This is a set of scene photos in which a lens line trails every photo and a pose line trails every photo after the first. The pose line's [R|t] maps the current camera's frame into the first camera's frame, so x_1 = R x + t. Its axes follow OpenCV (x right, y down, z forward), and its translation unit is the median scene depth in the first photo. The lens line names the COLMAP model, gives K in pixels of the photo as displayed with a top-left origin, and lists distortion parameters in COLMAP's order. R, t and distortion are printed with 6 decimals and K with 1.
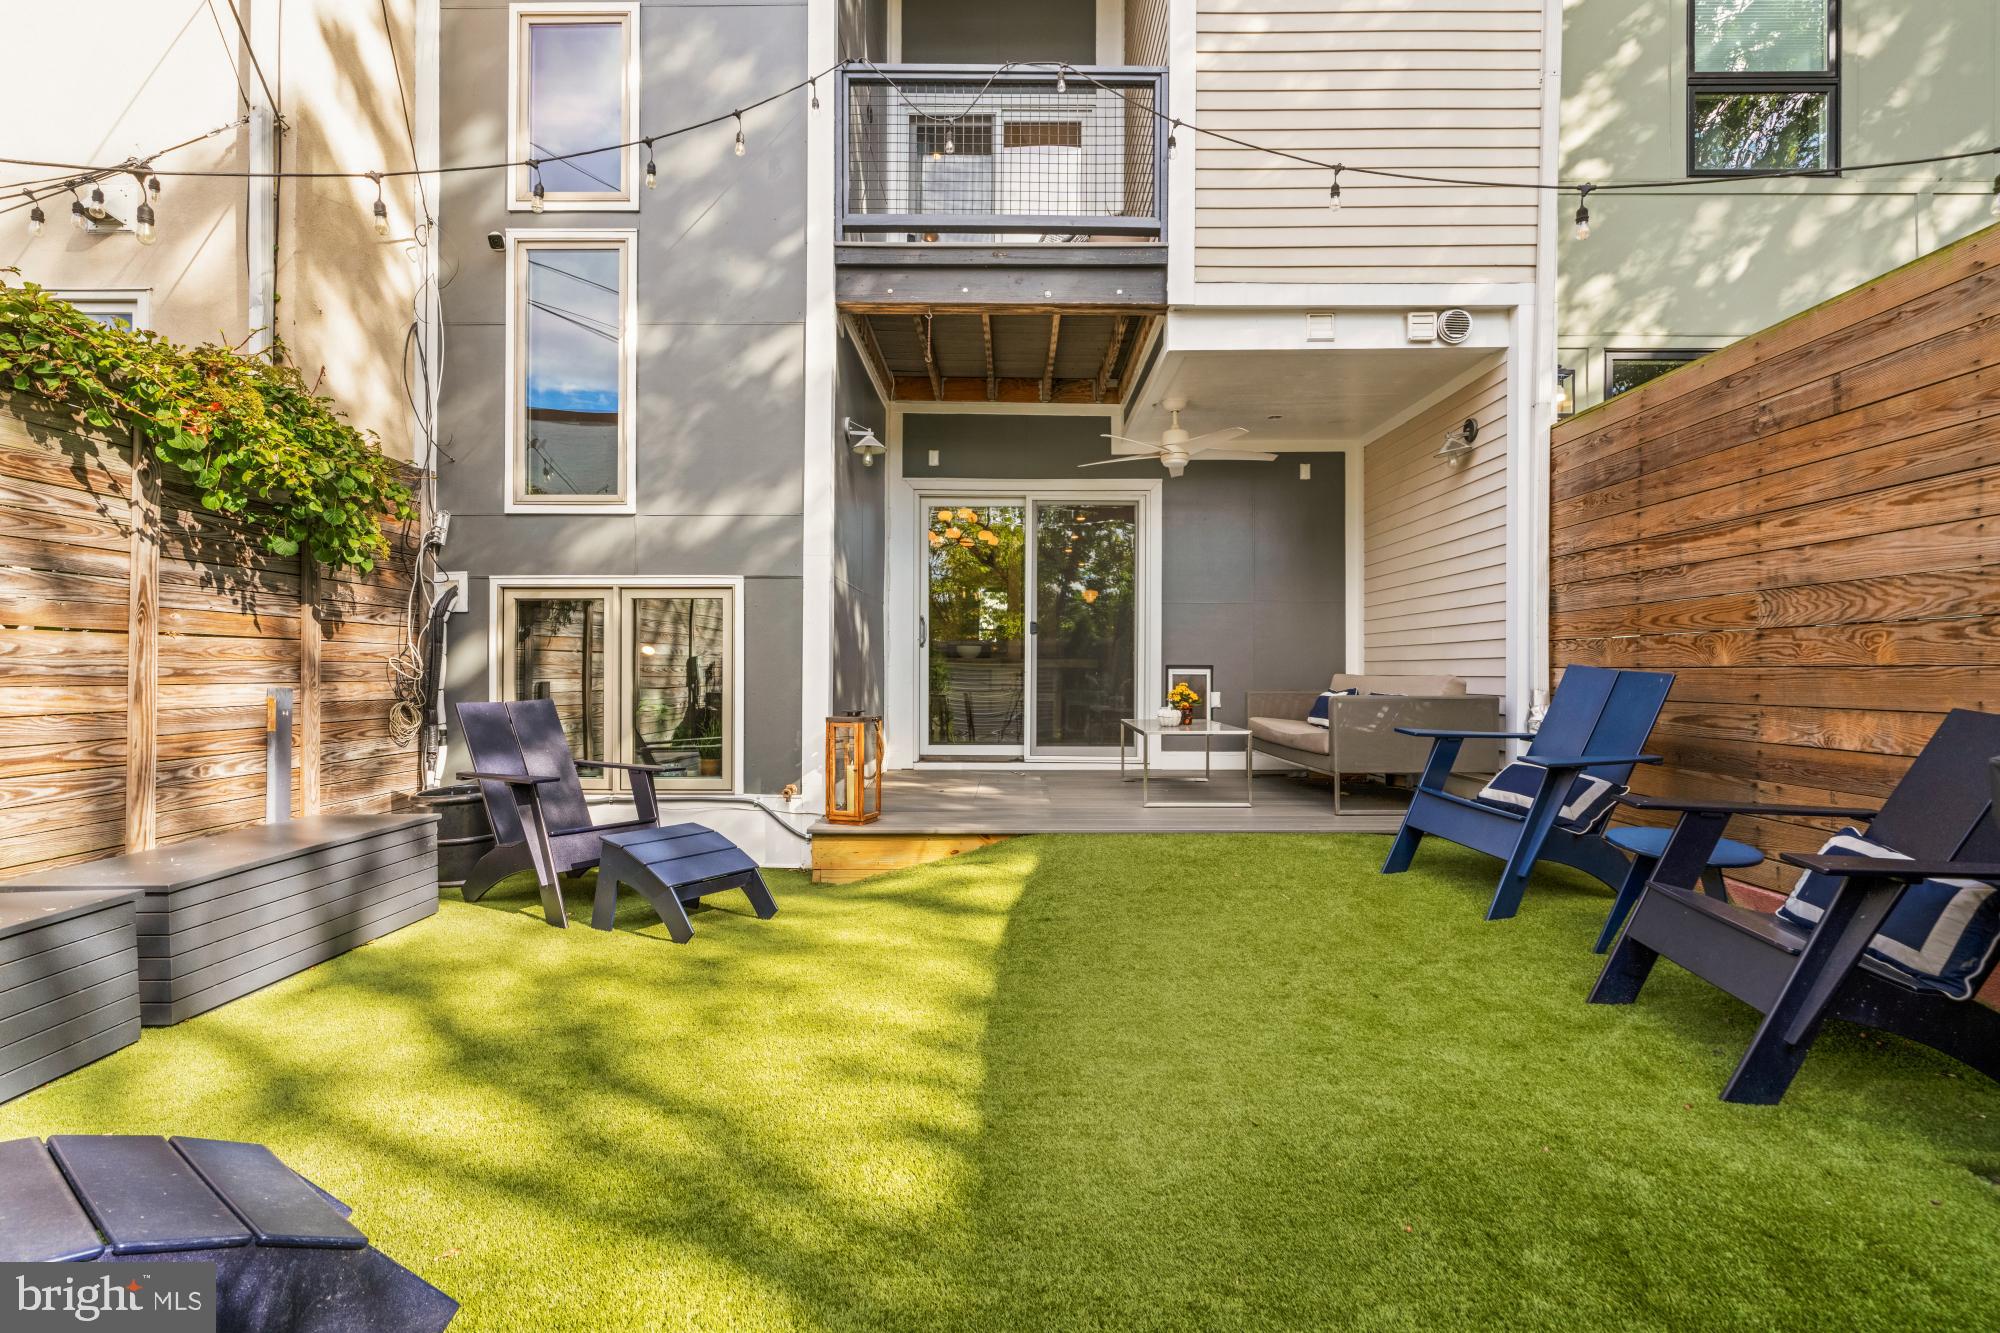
lens RADIAL K [[918.7, 0, 999.3], [0, 918.7, 663.6], [0, 0, 1]] dist [0.016518, 0.000493]
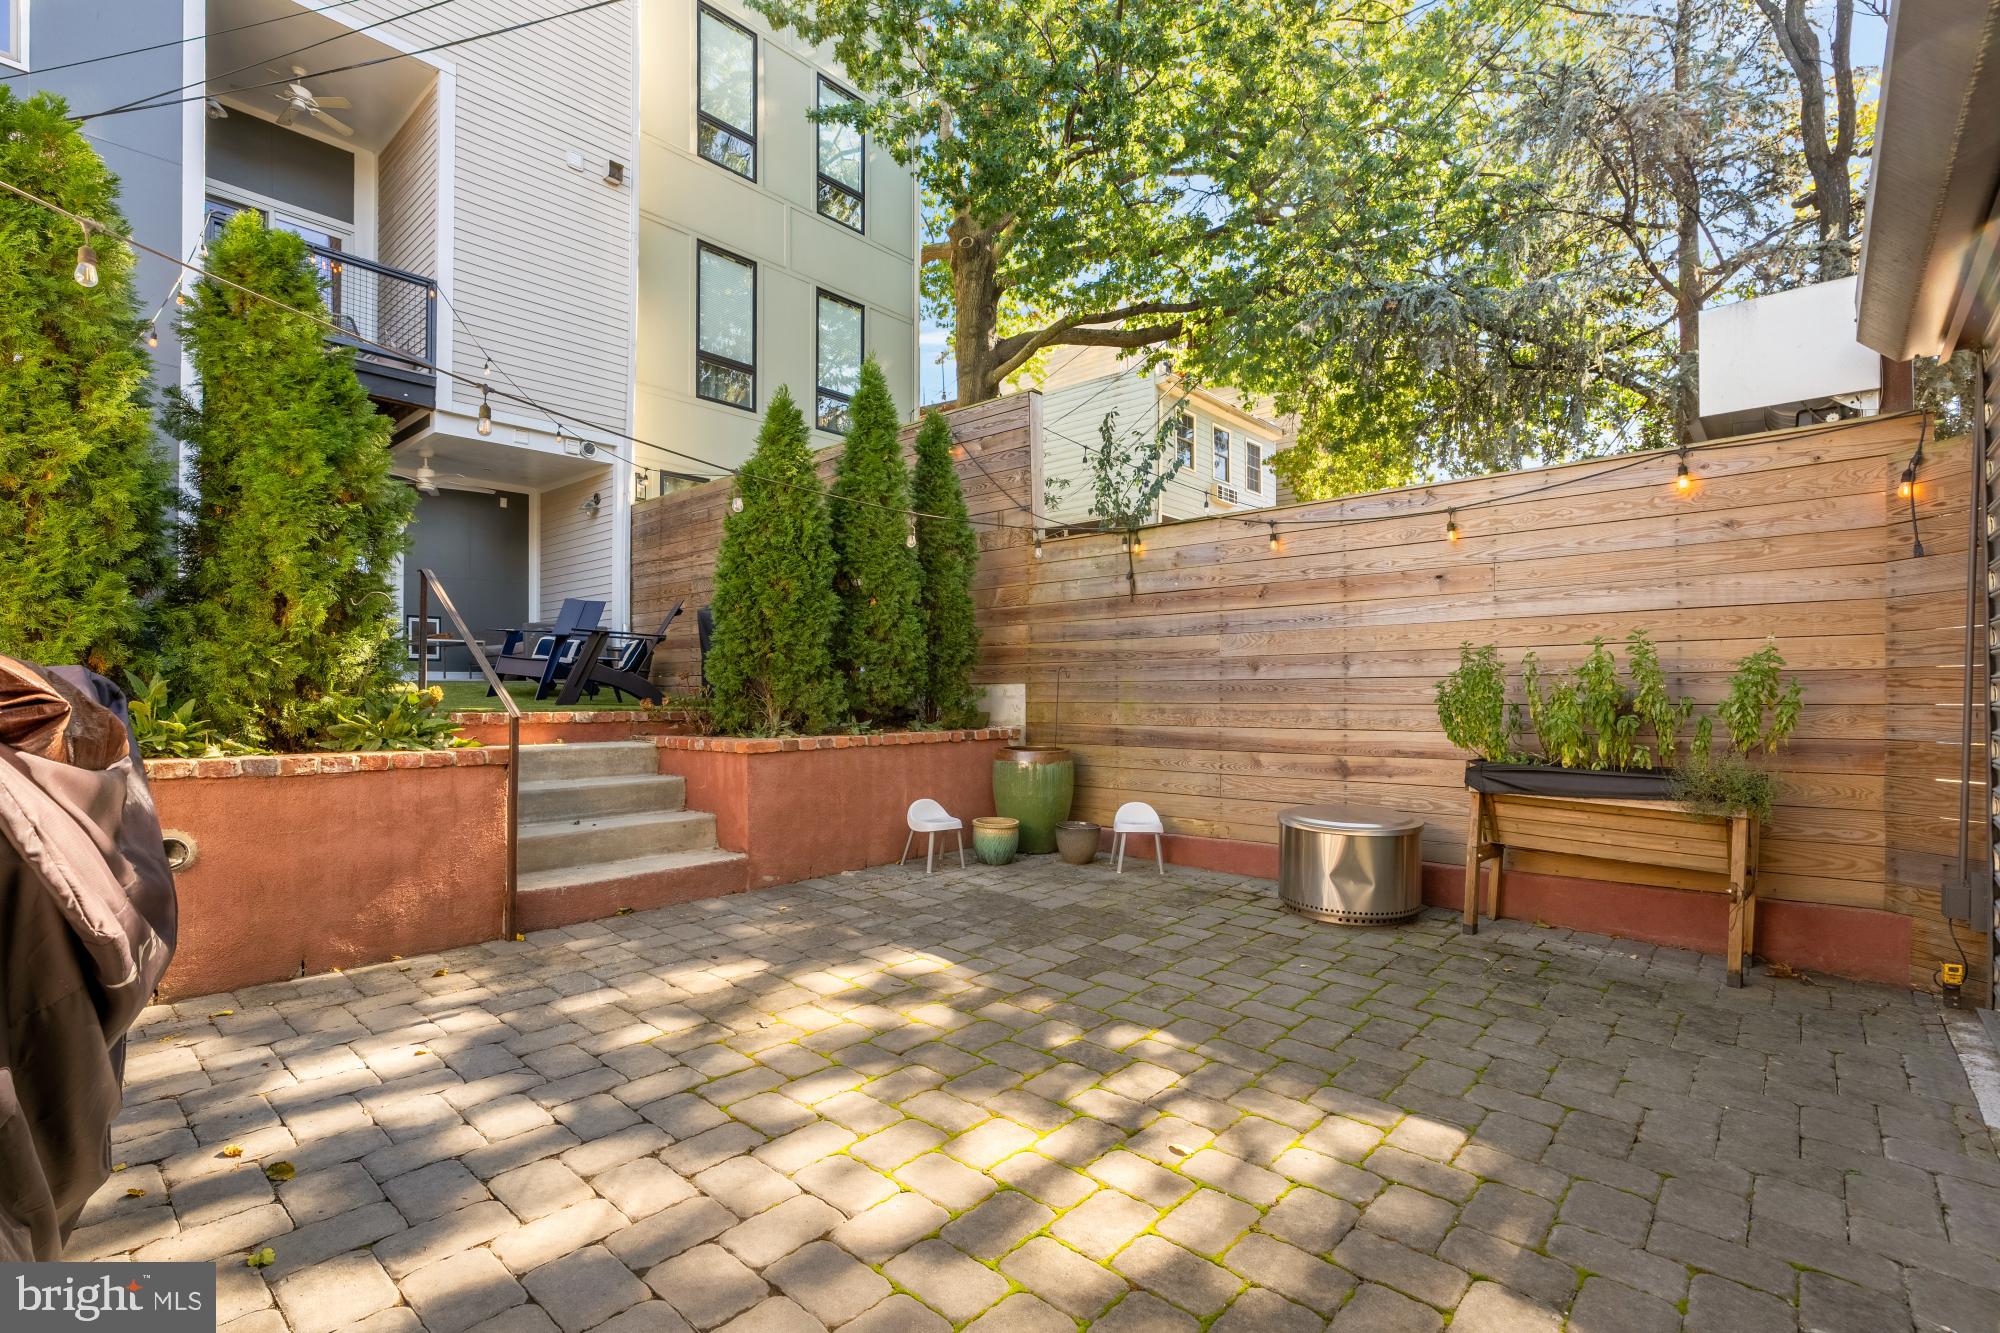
lens RADIAL K [[918.7, 0, 998.8], [0, 918.7, 676.0], [0, 0, 1]] dist [0.016518, 0.000493]
pose [[0.657544, 0.009934, 0.753351, -0.458810], [-0.003236, 0.999941, -0.010361, 0.164645], [-0.753409, 0.004375, 0.657537, -1.057907]]
